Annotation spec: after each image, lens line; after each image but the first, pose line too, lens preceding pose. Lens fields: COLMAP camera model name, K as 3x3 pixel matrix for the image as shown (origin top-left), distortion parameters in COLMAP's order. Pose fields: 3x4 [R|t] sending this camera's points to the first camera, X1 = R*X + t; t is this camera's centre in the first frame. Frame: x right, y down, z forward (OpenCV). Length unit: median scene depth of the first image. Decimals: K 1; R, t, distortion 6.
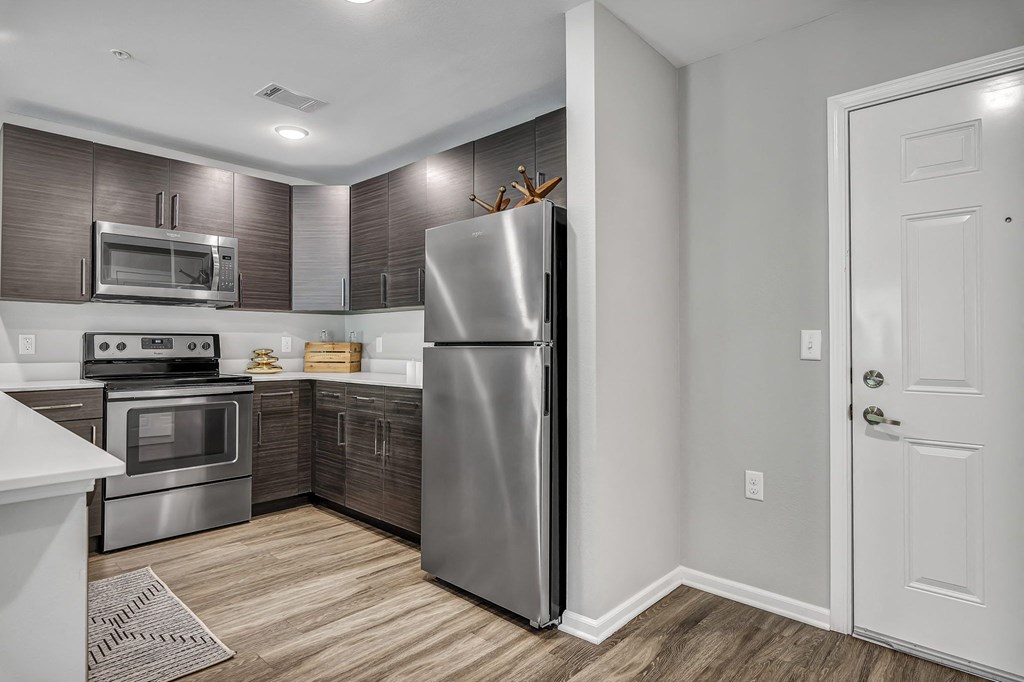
lens RADIAL K [[555.0, 0, 511.9], [0, 555.0, 339.8], [0, 0, 1]] dist [0.003291, 0.000840]
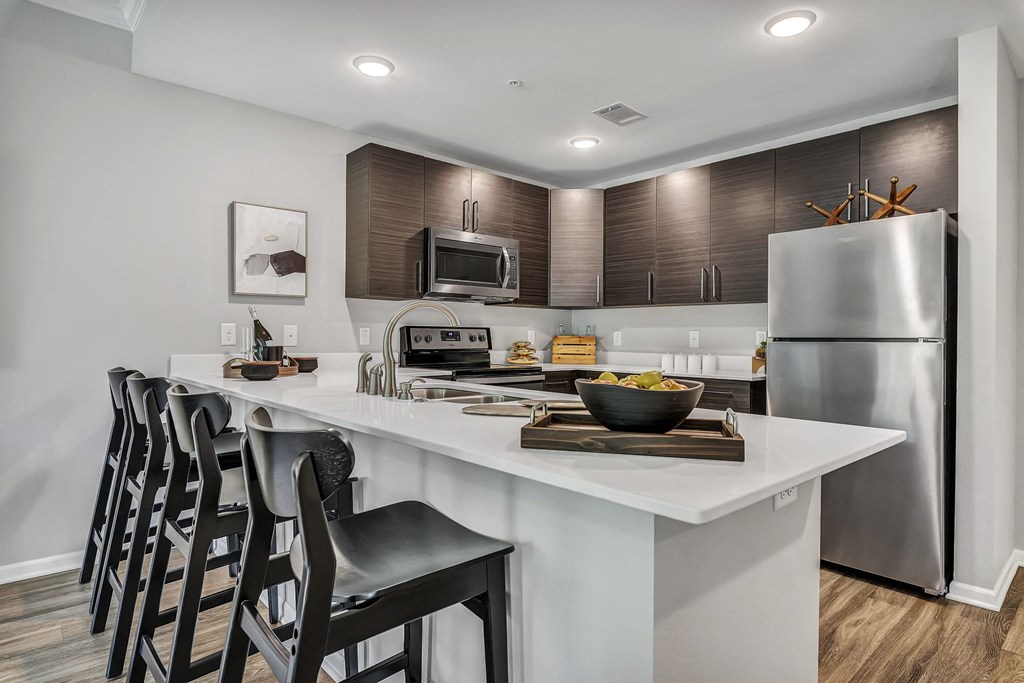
lens RADIAL K [[571.9, 0, 512.4], [0, 571.9, 338.4], [0, 0, 1]] dist [-0.000750, -0.002287]
pose [[0.996648, 0.008264, -0.081387, -0.415338], [-0.007372, 0.999909, 0.011262, -0.002298], [0.081473, -0.010624, 0.996619, -0.120312]]
